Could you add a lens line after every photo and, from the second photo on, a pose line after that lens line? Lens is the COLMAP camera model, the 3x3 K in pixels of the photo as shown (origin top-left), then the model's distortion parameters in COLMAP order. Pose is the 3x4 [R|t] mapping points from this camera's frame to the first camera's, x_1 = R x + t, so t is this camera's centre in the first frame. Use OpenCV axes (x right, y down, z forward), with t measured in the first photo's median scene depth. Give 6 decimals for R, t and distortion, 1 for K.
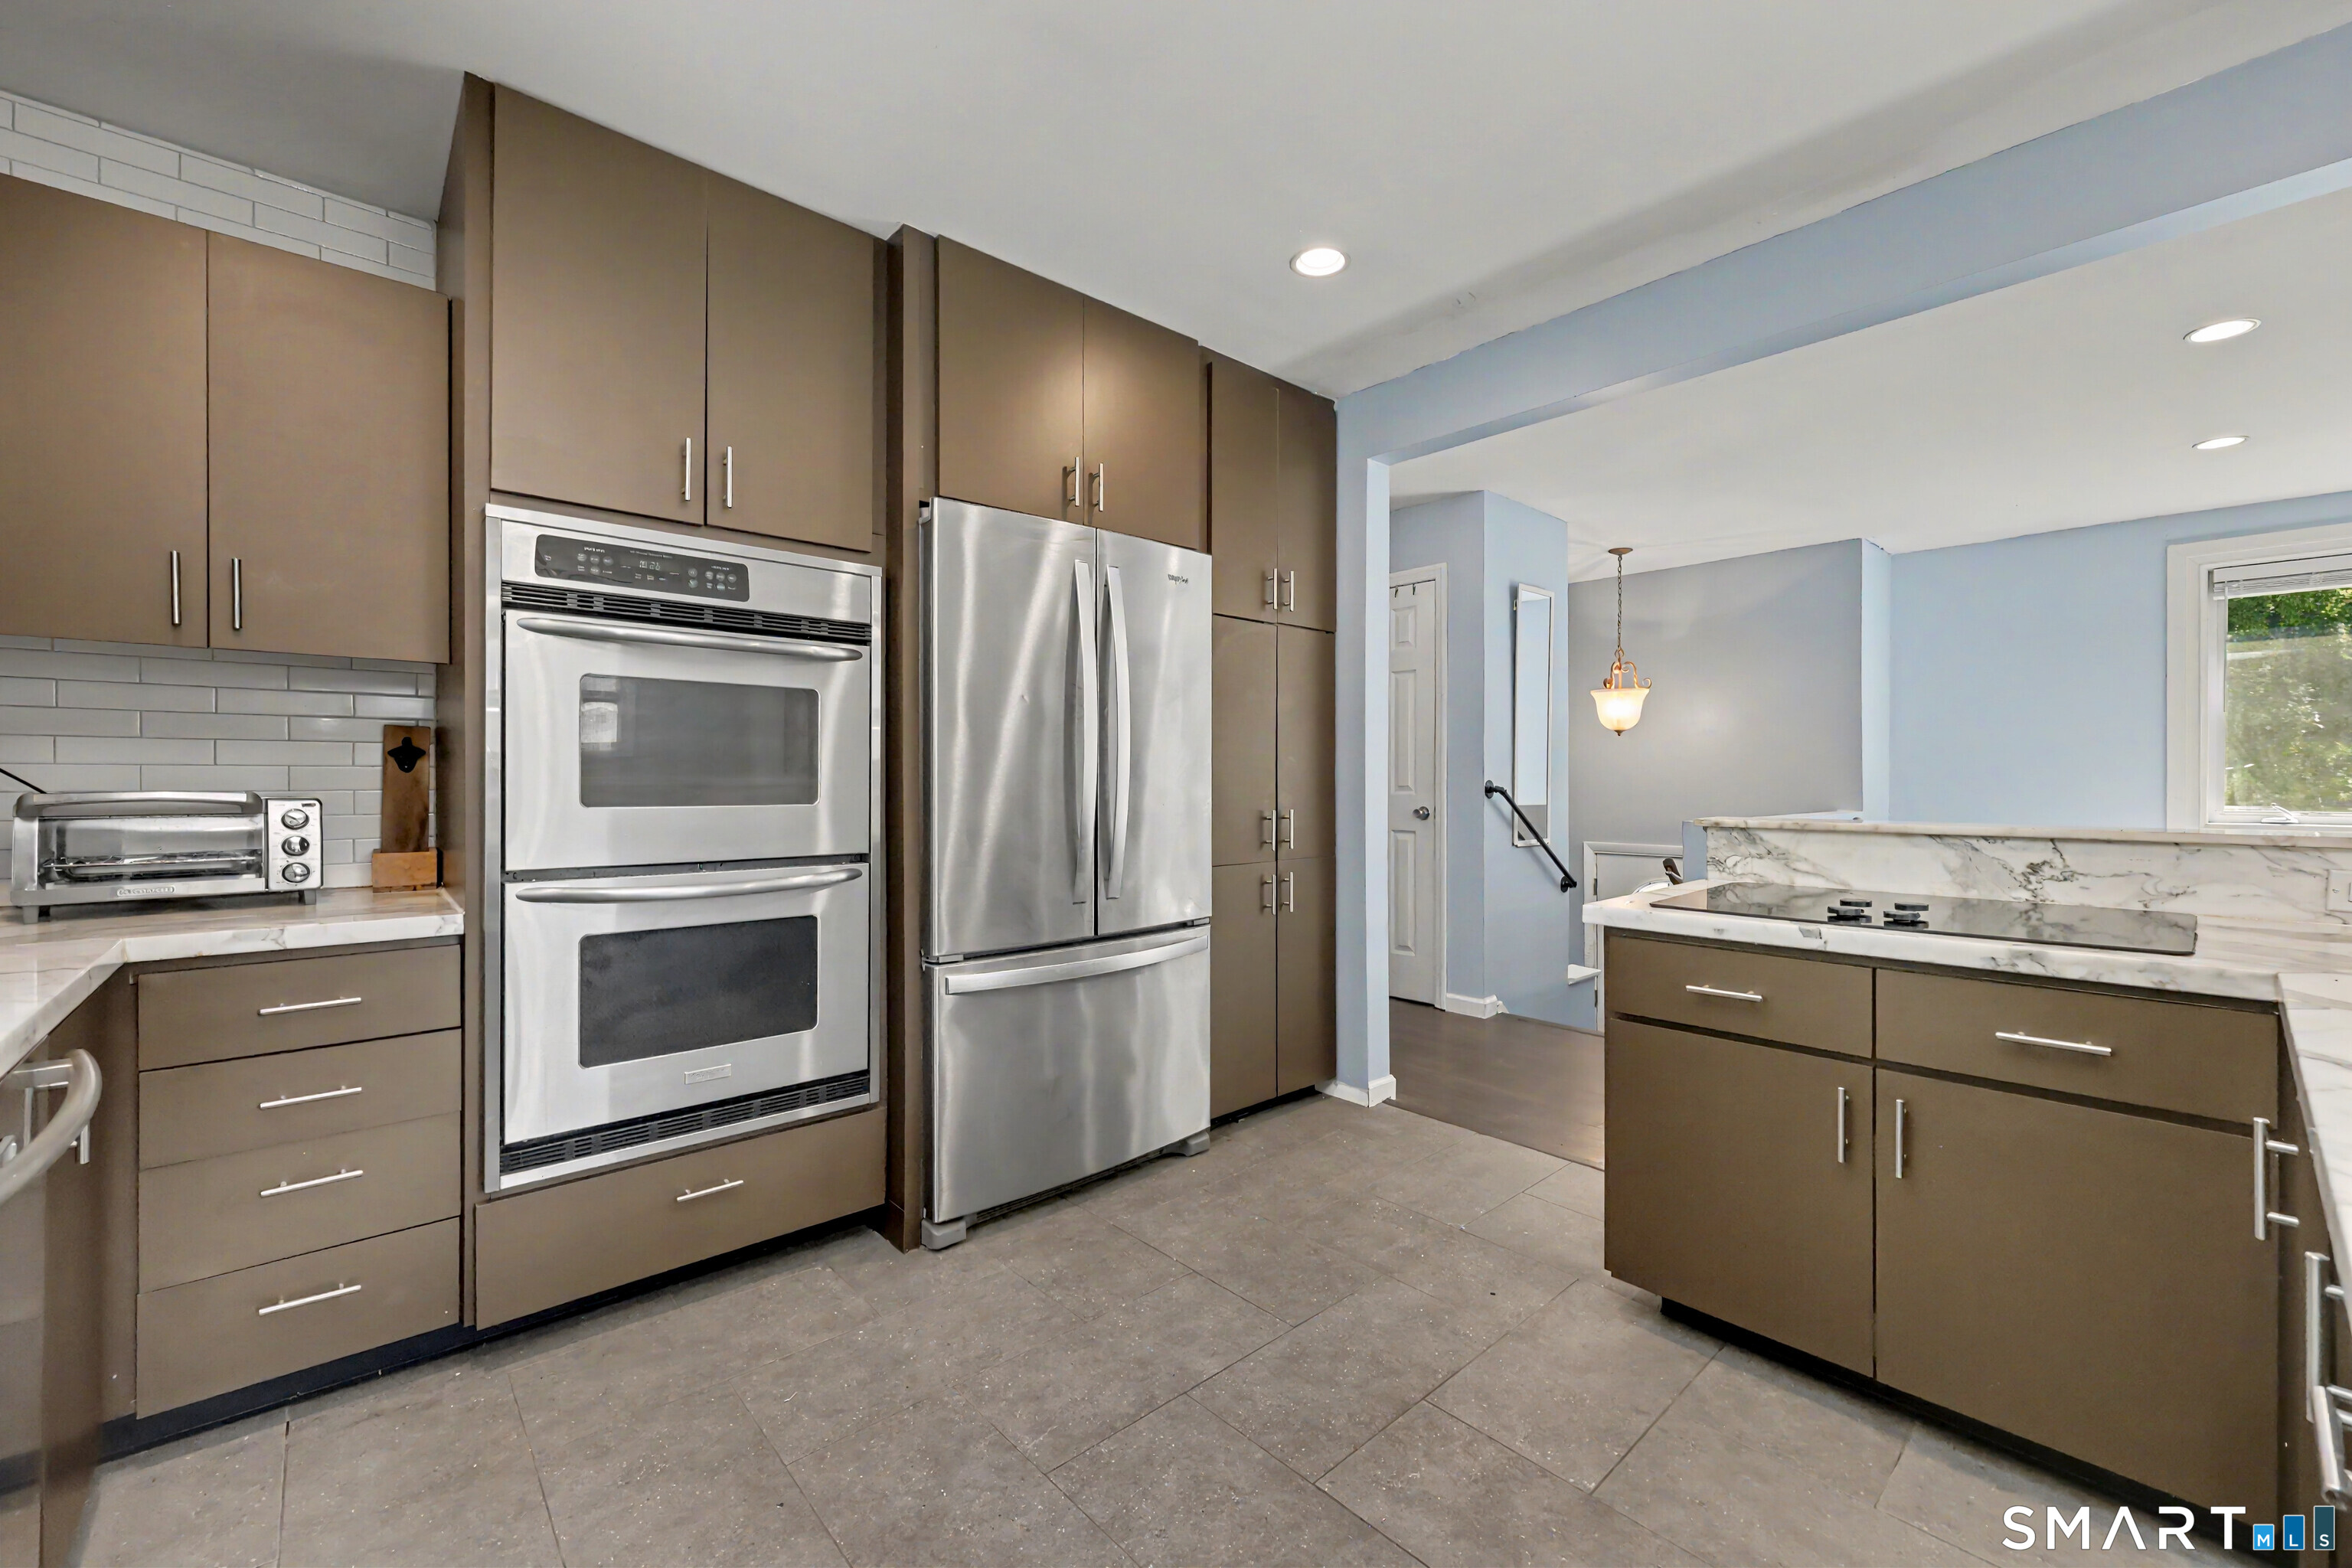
lens RADIAL K [[933.3, 0, 1186.4], [0, 933.3, 783.2], [0, 0, 1]] dist [-0.001068, -0.000057]
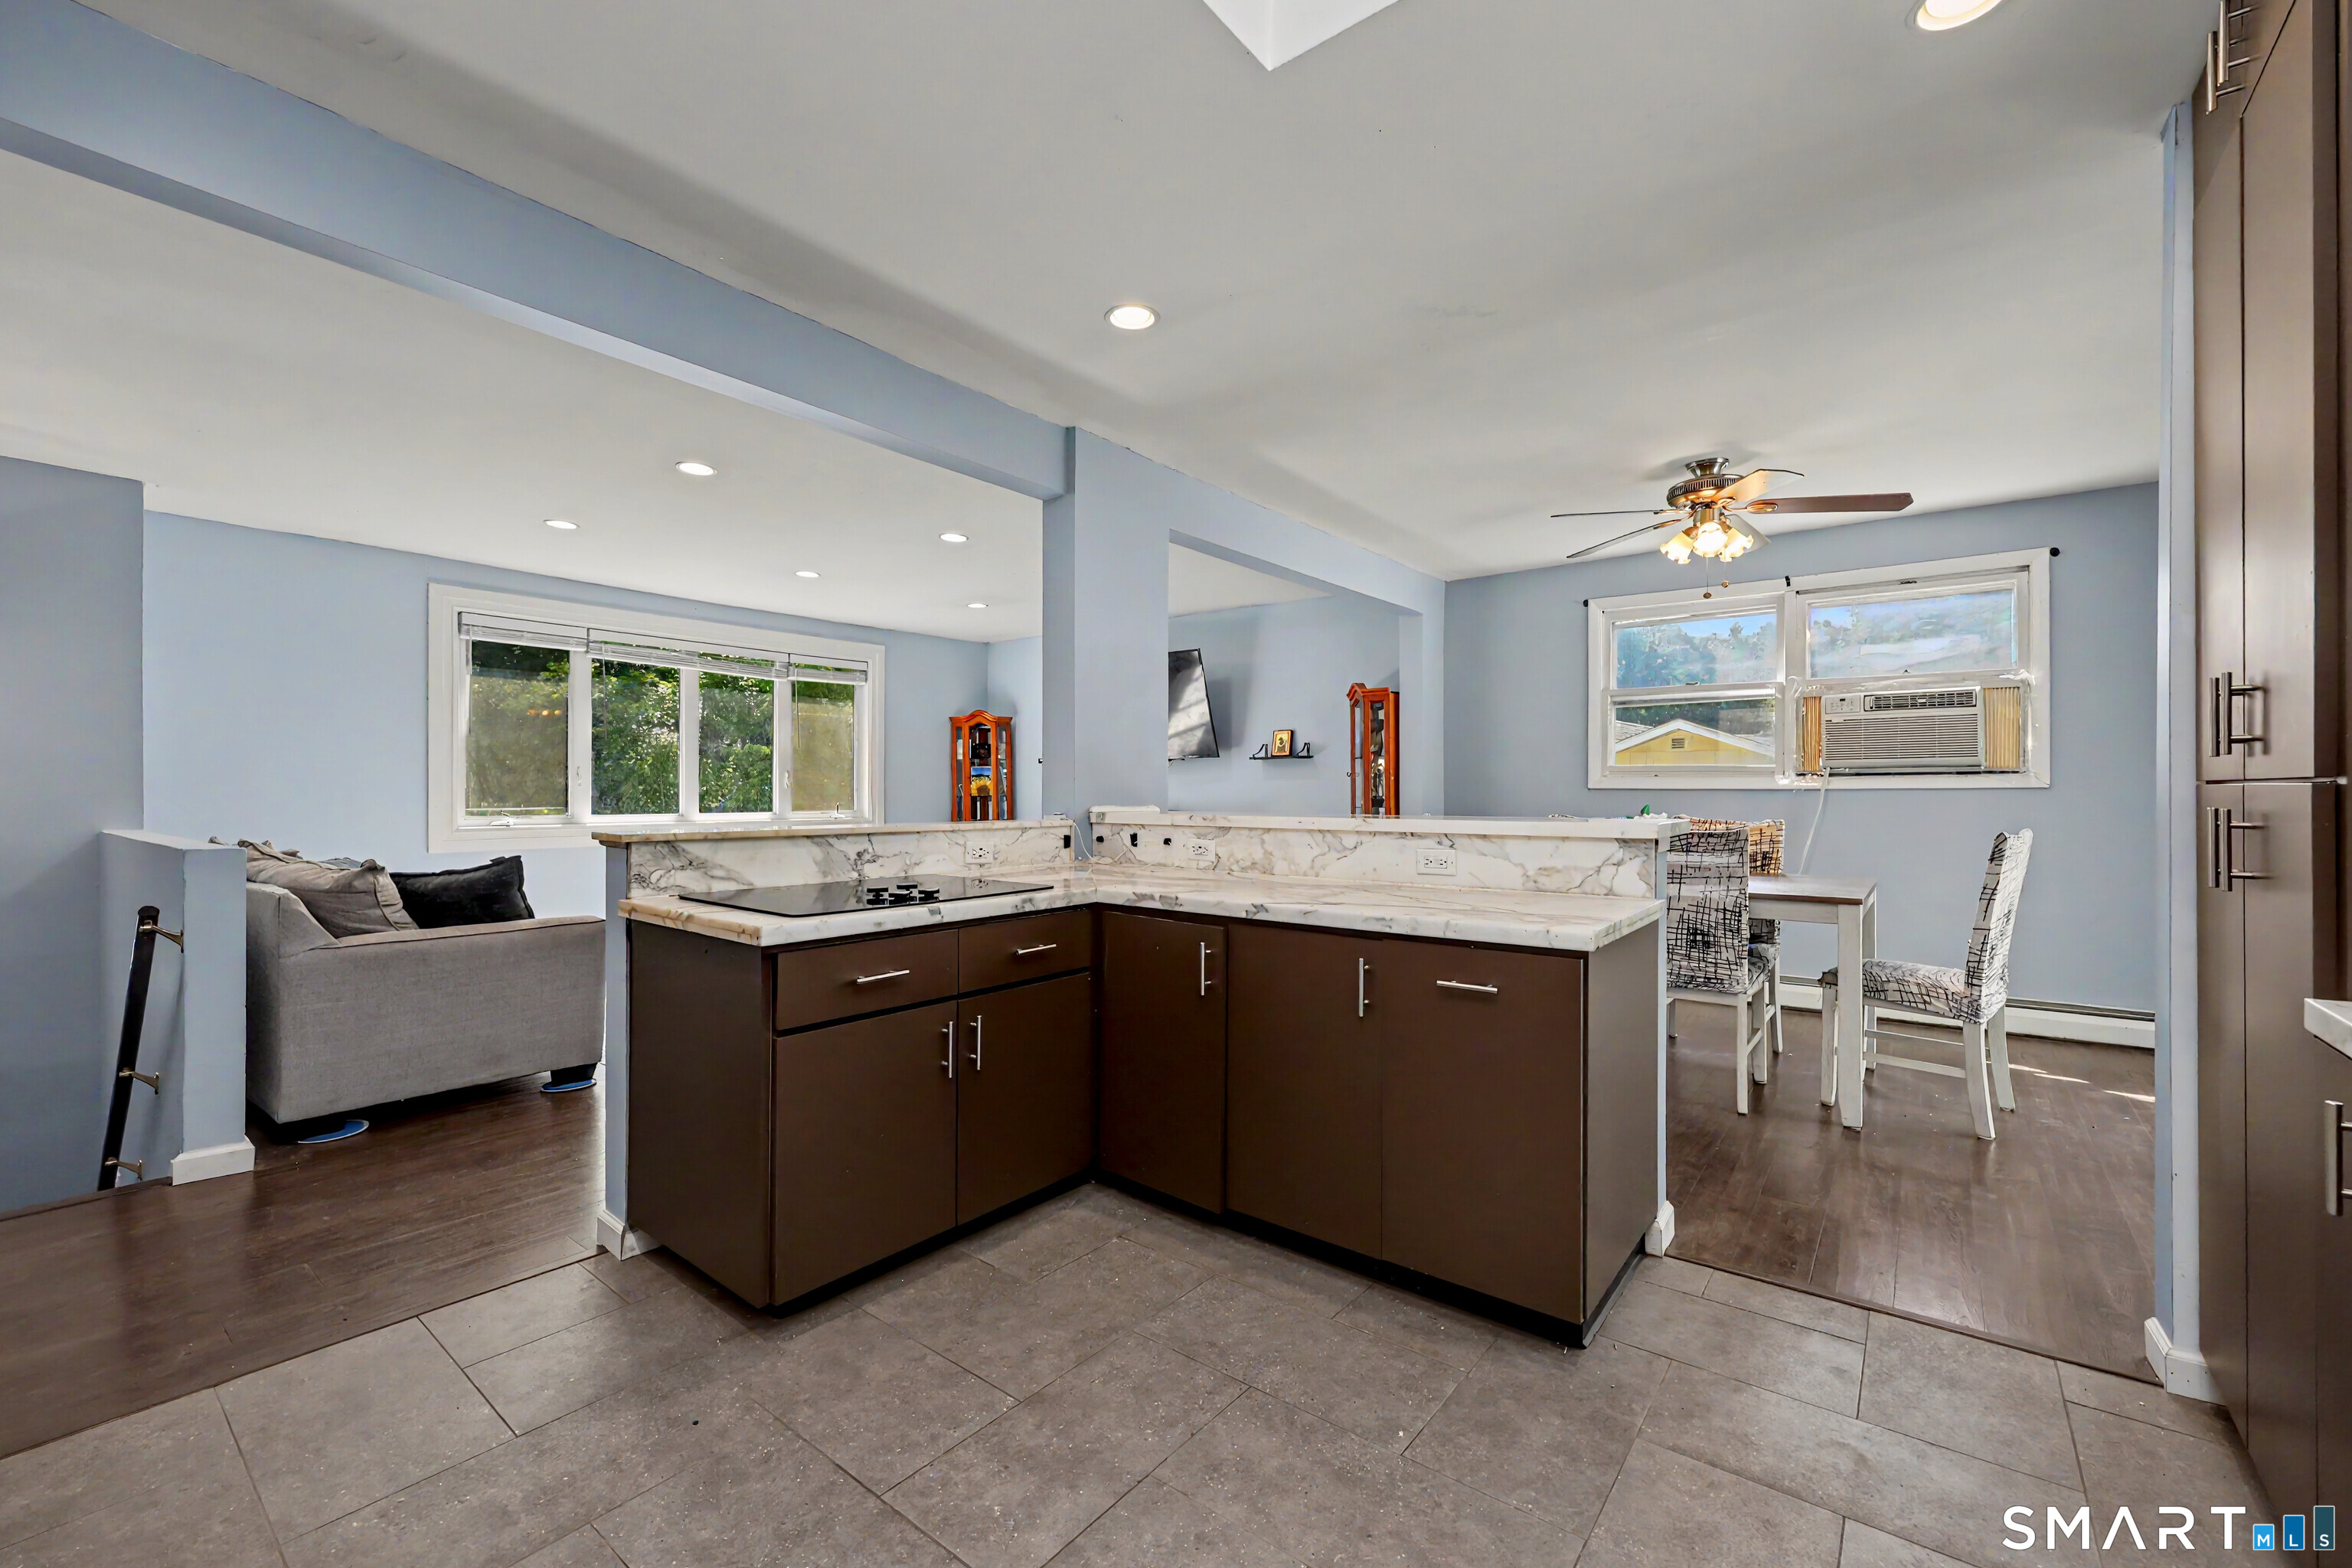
lens RADIAL K [[951.0, 0, 1188.8], [0, 951.0, 788.4], [0, 0, 1]] dist [0.001046, 0.000126]
pose [[-0.175819, 0.003186, 0.984417, -0.520059], [0.000482, 0.999995, -0.003151, -0.004727], [-0.984422, -0.000079, -0.175819, 0.659367]]
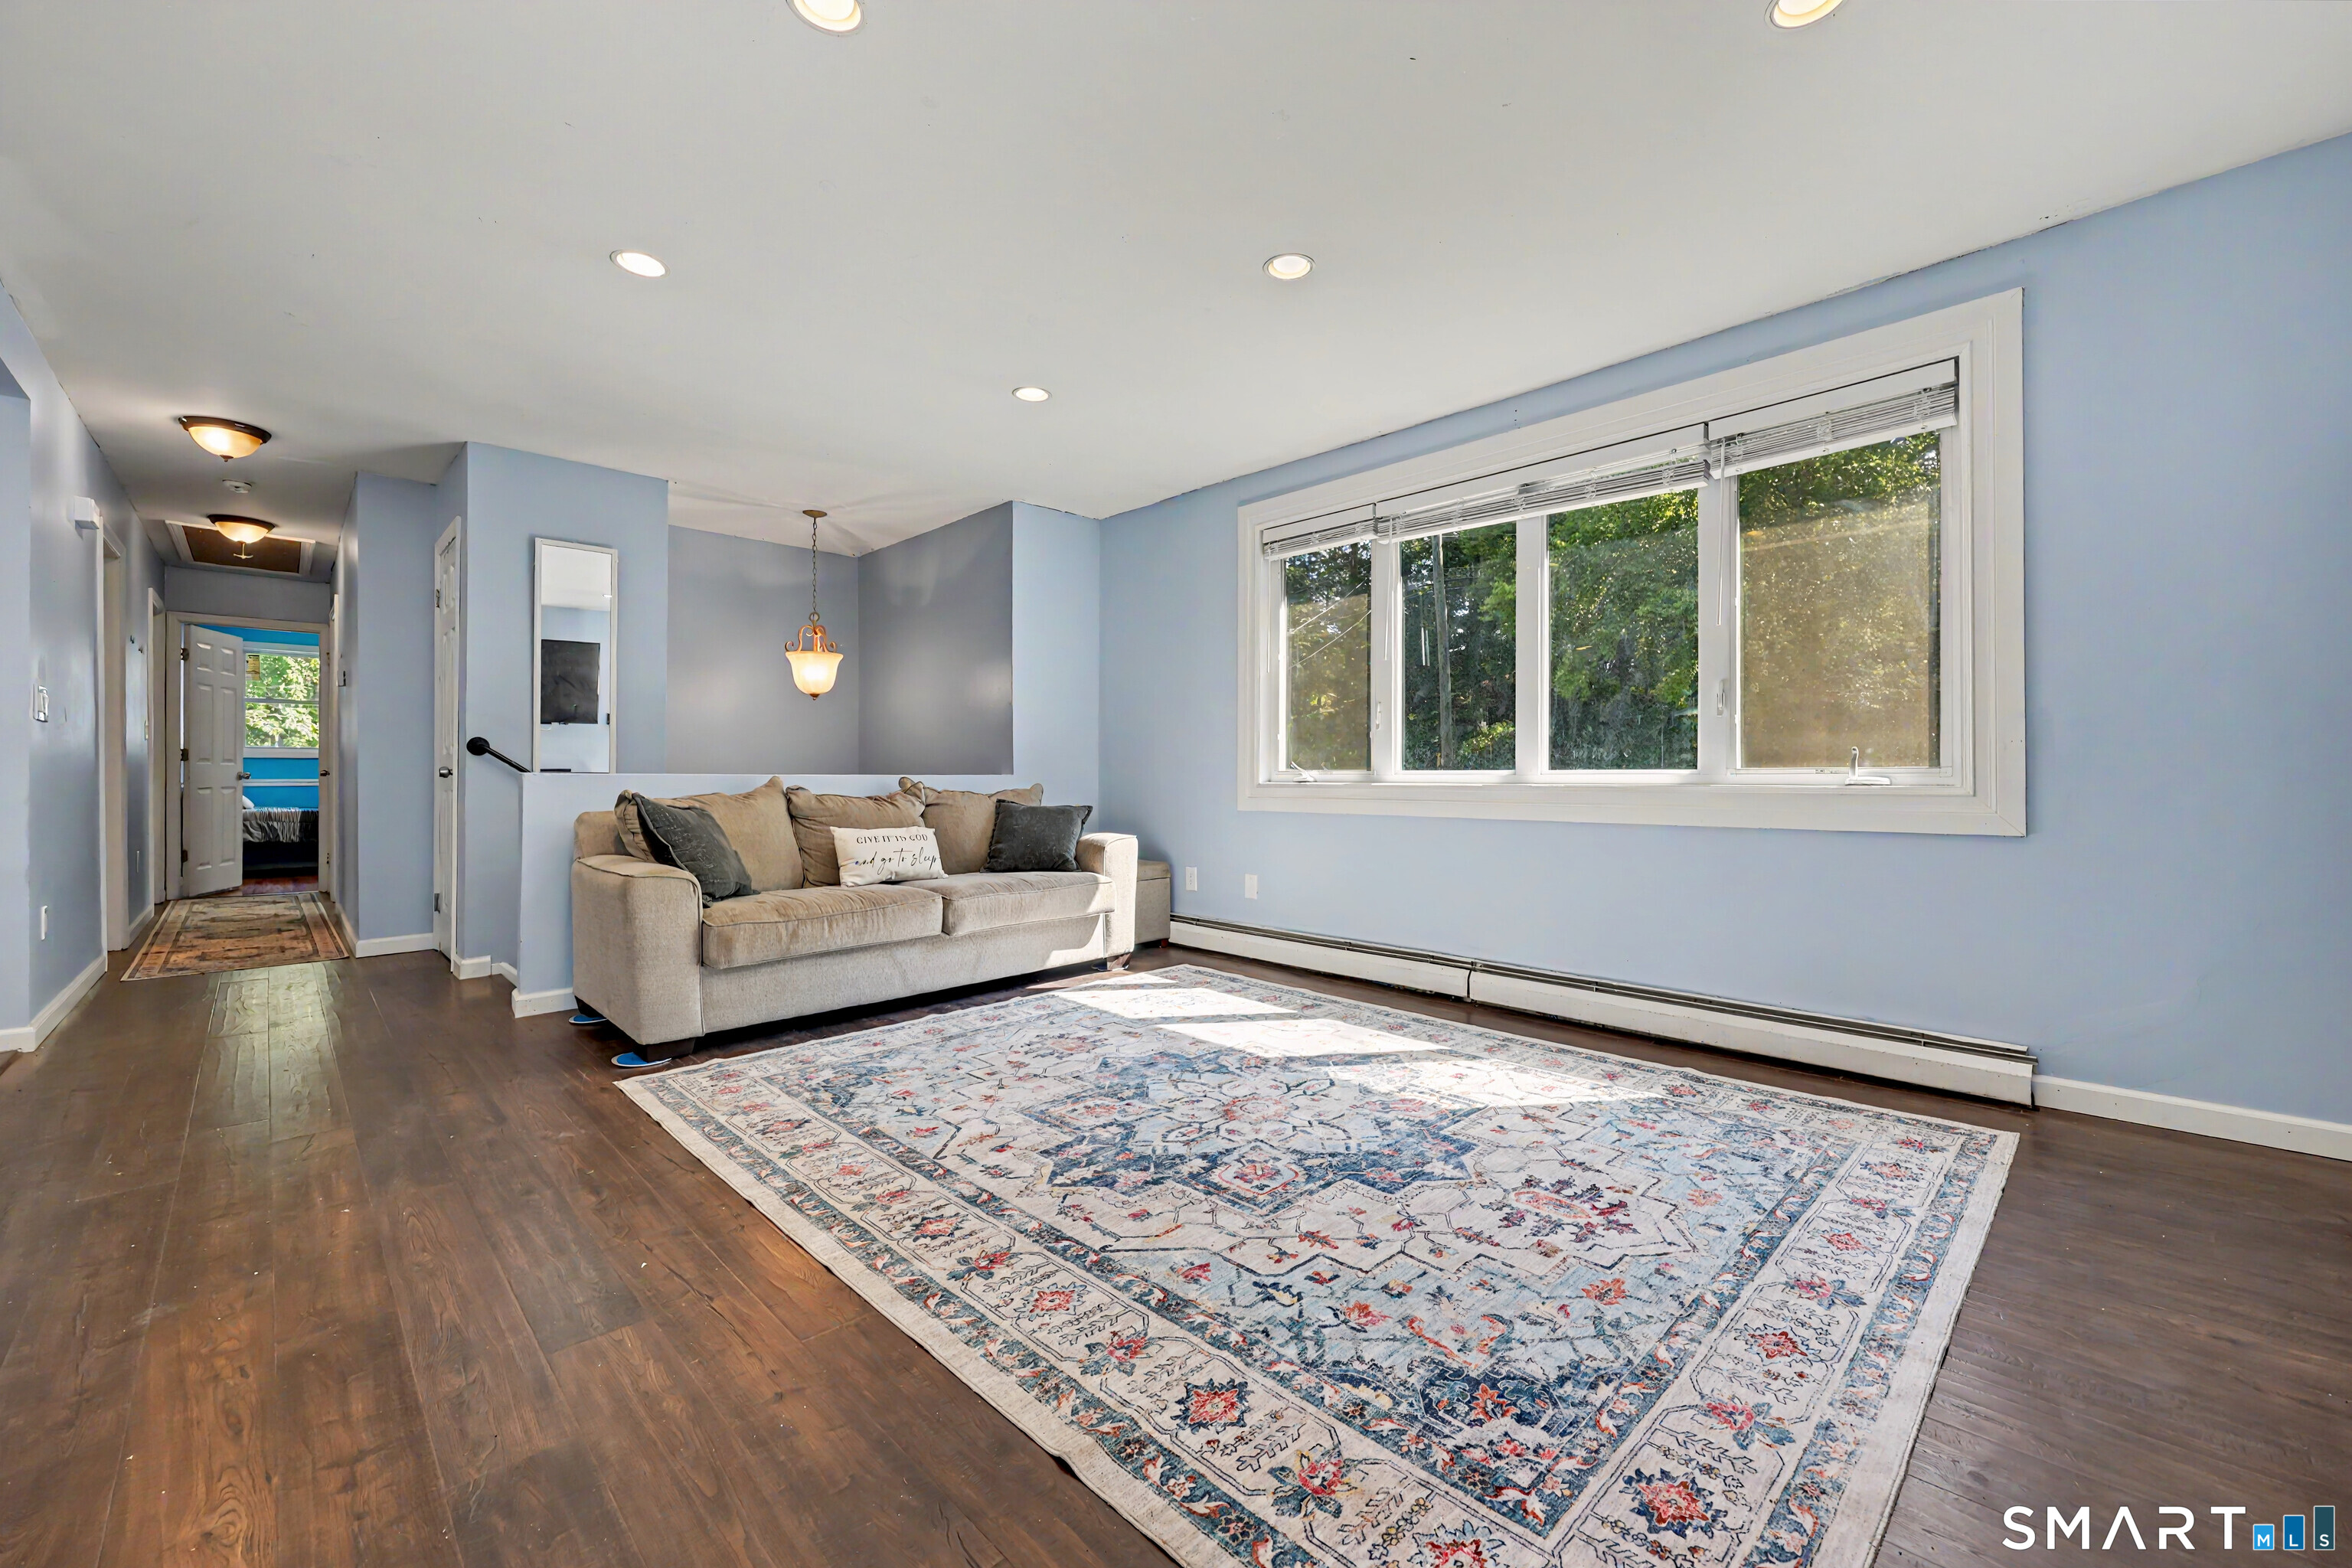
lens RADIAL K [[933.2, 0, 1182.8], [0, 933.2, 774.4], [0, 0, 1]] dist [0.001549, 0.000140]
pose [[0.999411, 0.001508, 0.034283, 1.918074], [-0.001181, 0.999954, -0.009546, 0.085954], [-0.034296, 0.009500, 0.999367, 0.012590]]
